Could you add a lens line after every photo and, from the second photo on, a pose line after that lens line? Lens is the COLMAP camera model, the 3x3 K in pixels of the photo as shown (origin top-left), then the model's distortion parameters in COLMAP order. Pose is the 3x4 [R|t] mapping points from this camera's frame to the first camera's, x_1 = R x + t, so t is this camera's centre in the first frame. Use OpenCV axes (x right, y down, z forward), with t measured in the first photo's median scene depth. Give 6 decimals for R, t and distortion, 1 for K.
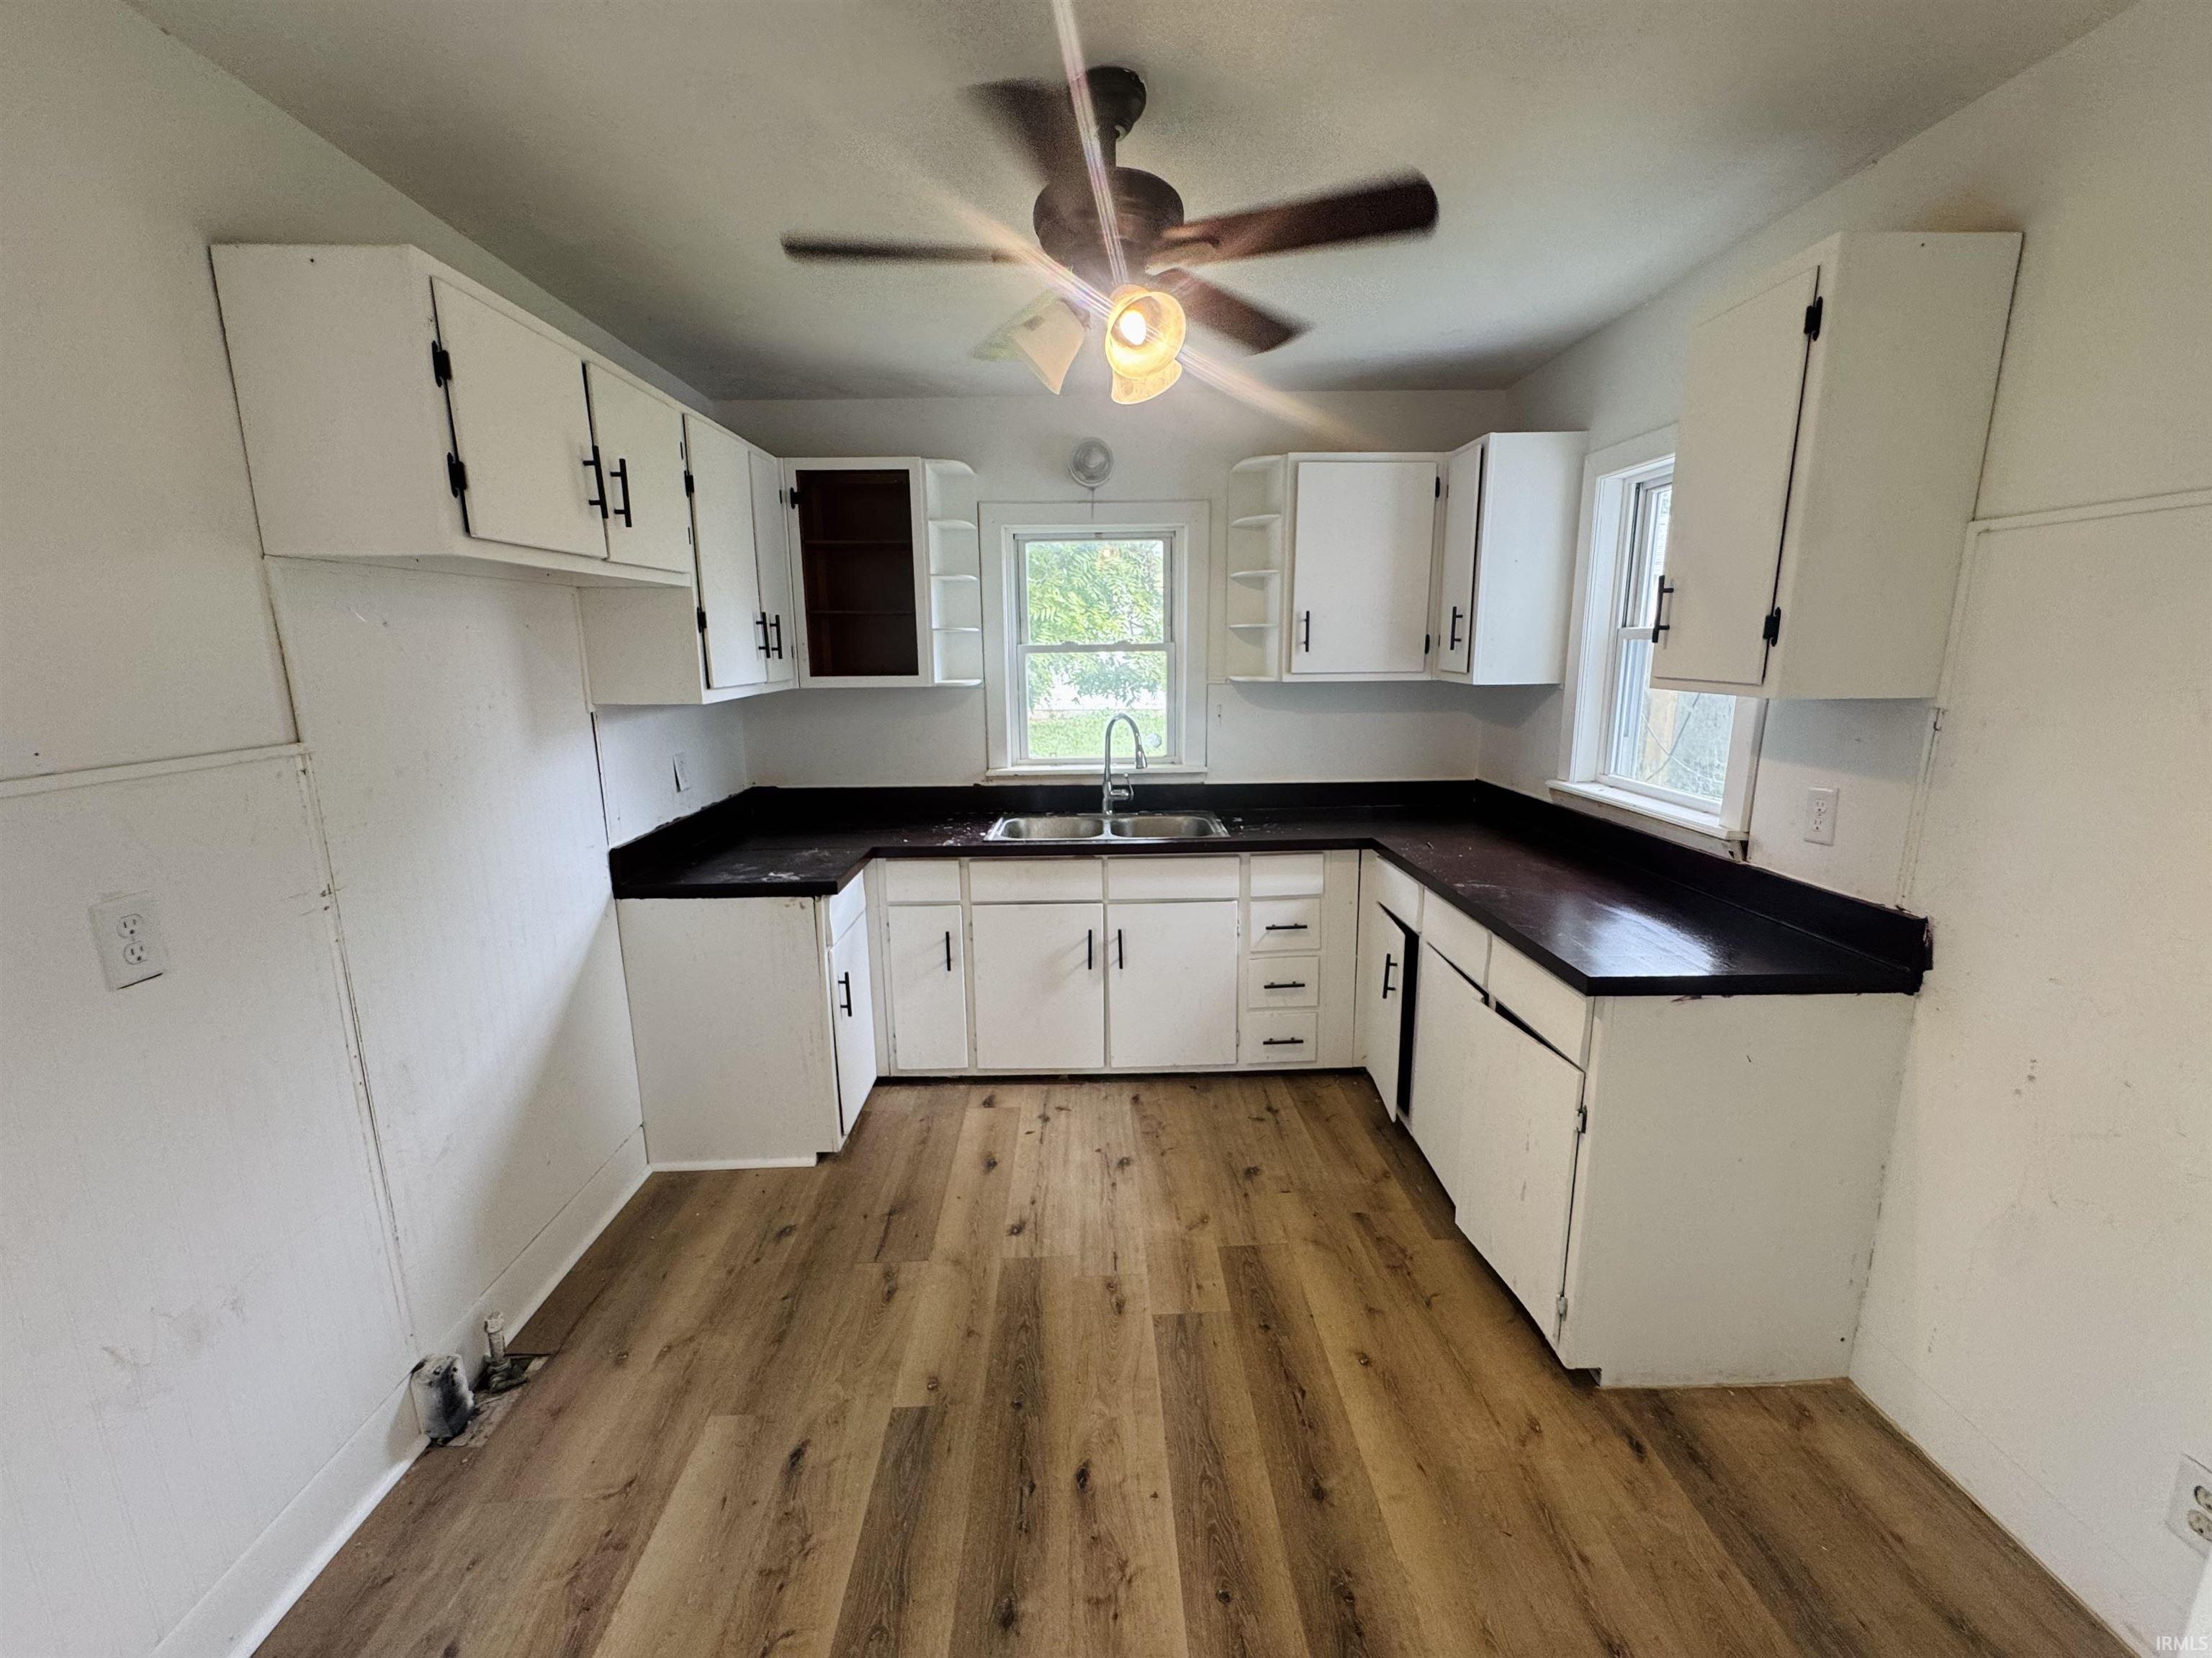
lens RADIAL K [[894.4, 0, 1112.9], [0, 894.4, 826.8], [0, 0, 1]] dist [-0.002728, -0.000569]
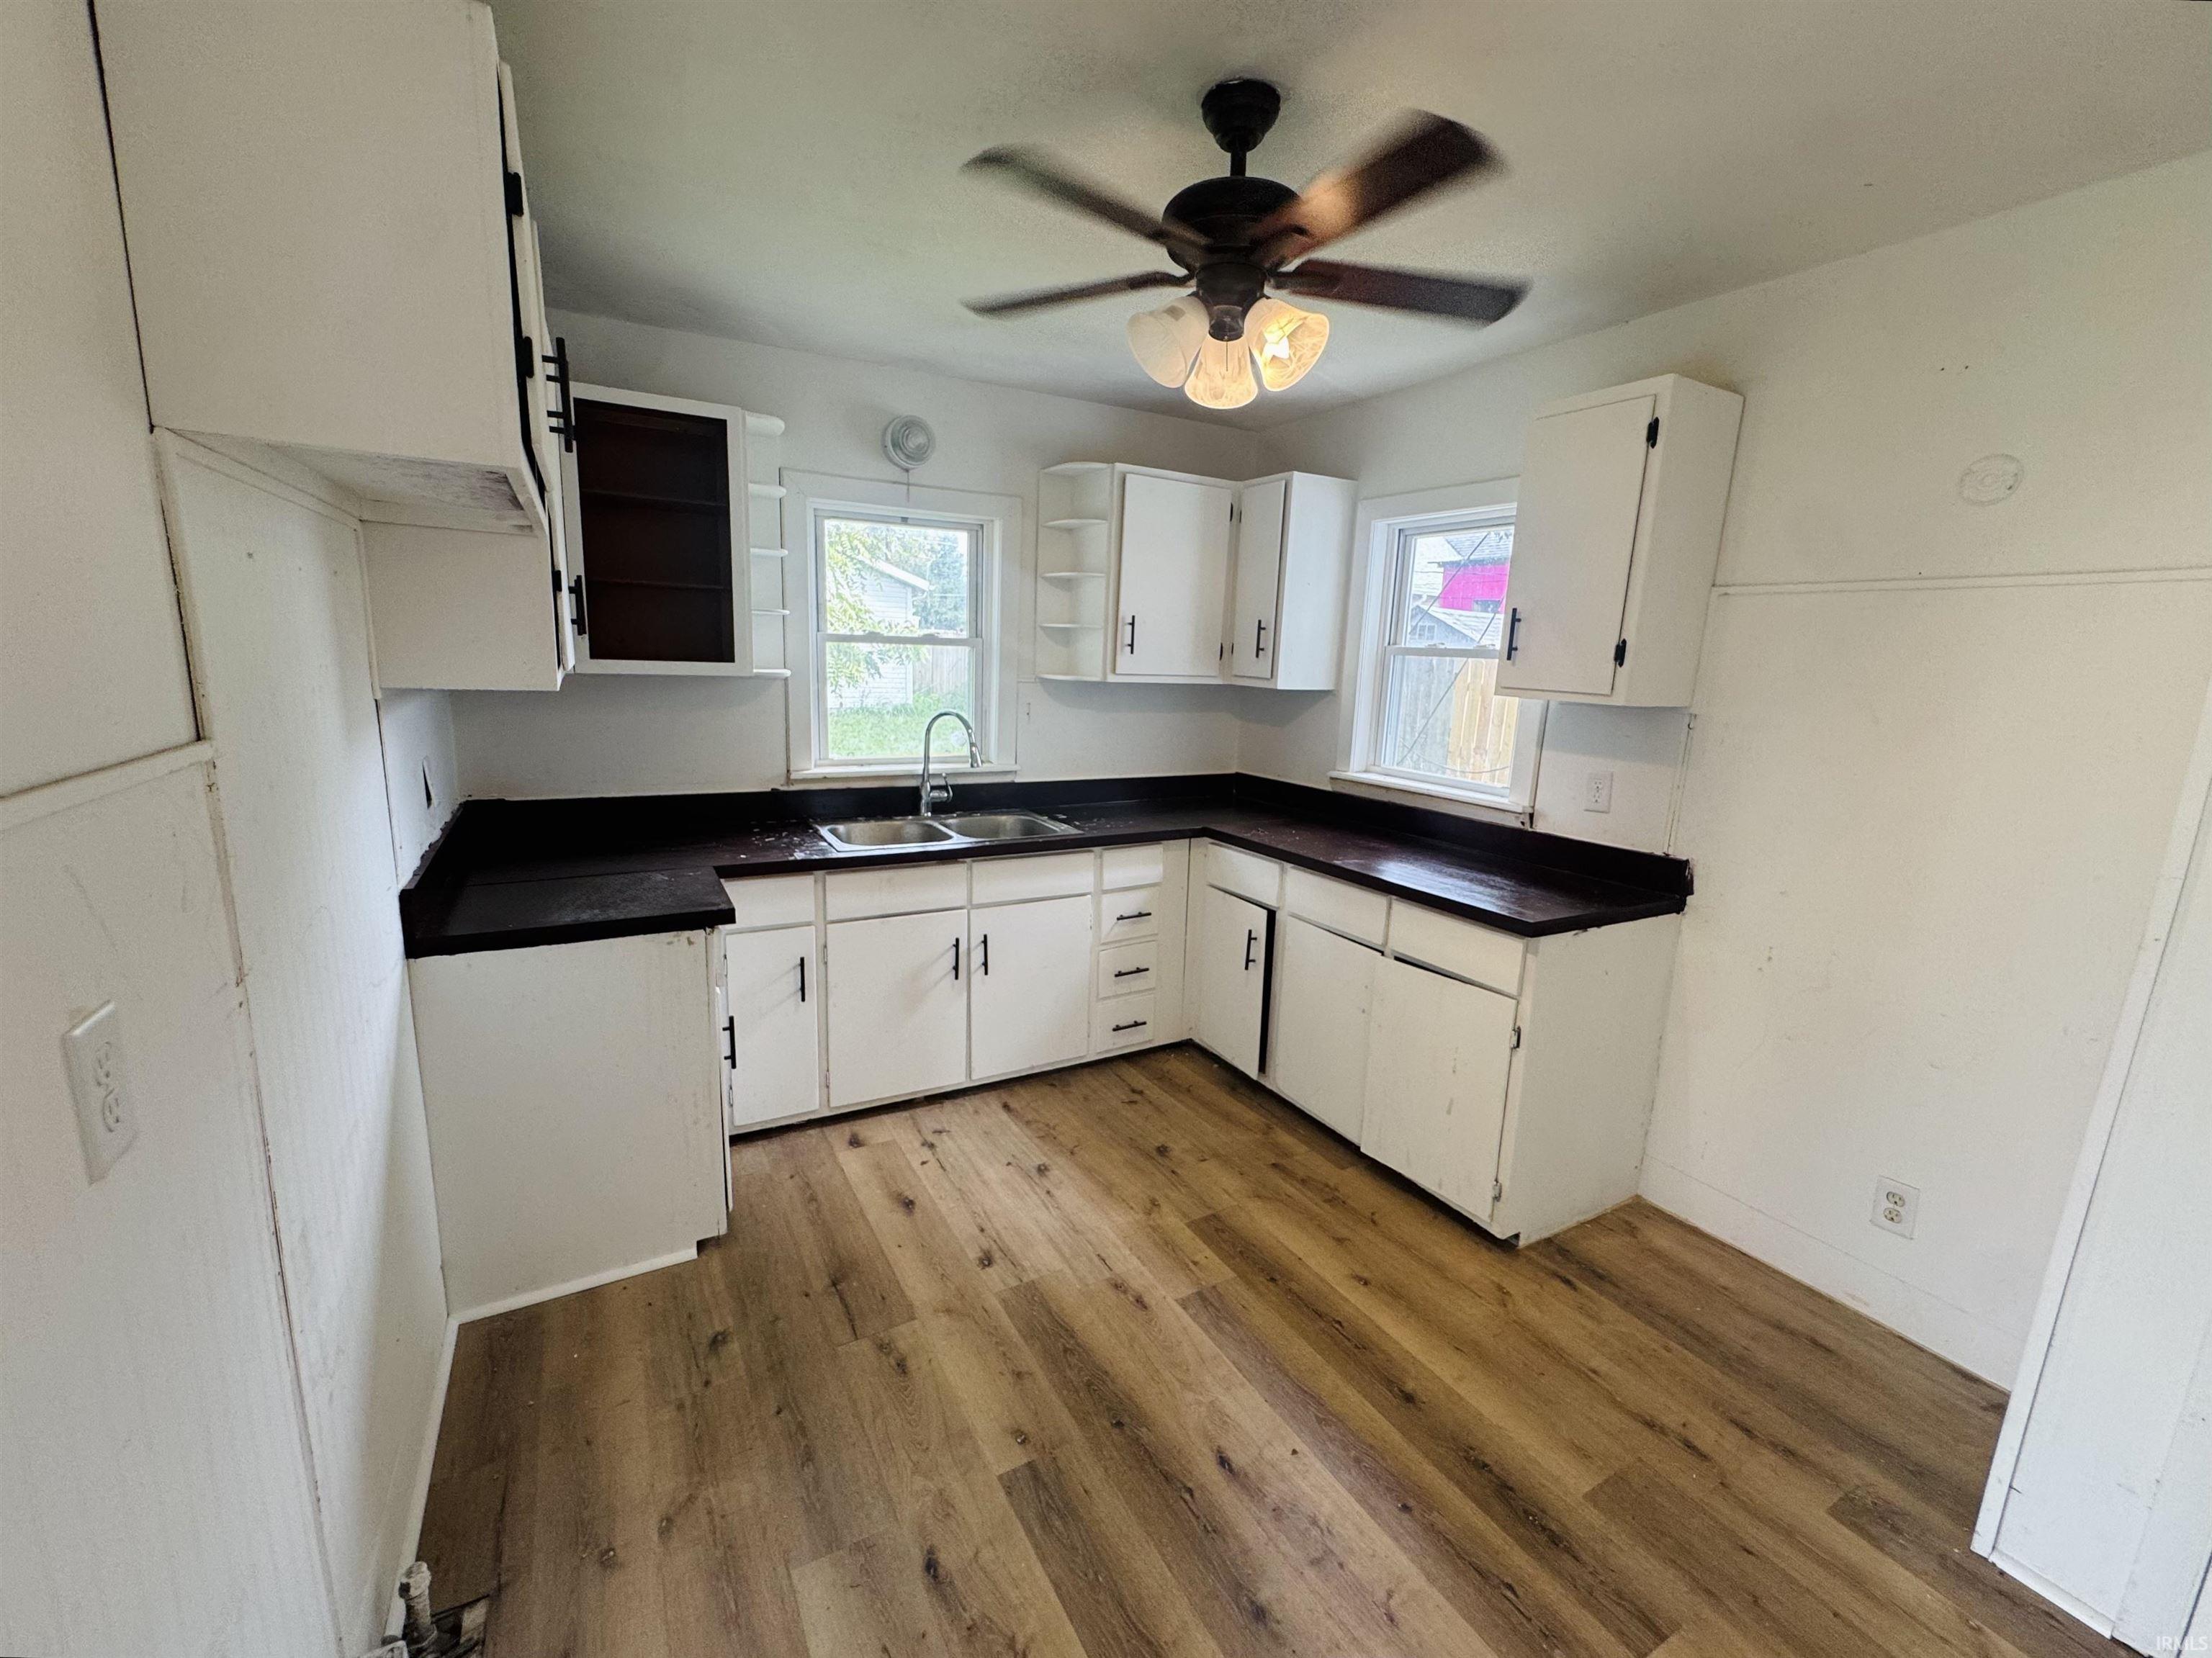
lens RADIAL K [[894.4, 0, 1112.9], [0, 894.4, 826.8], [0, 0, 1]] dist [-0.002728, -0.000569]
pose [[0.885356, -0.047287, 0.462503, -0.372779], [0.047095, 0.998819, 0.011968, -0.007410], [-0.462522, 0.011186, 0.886537, 0.097537]]
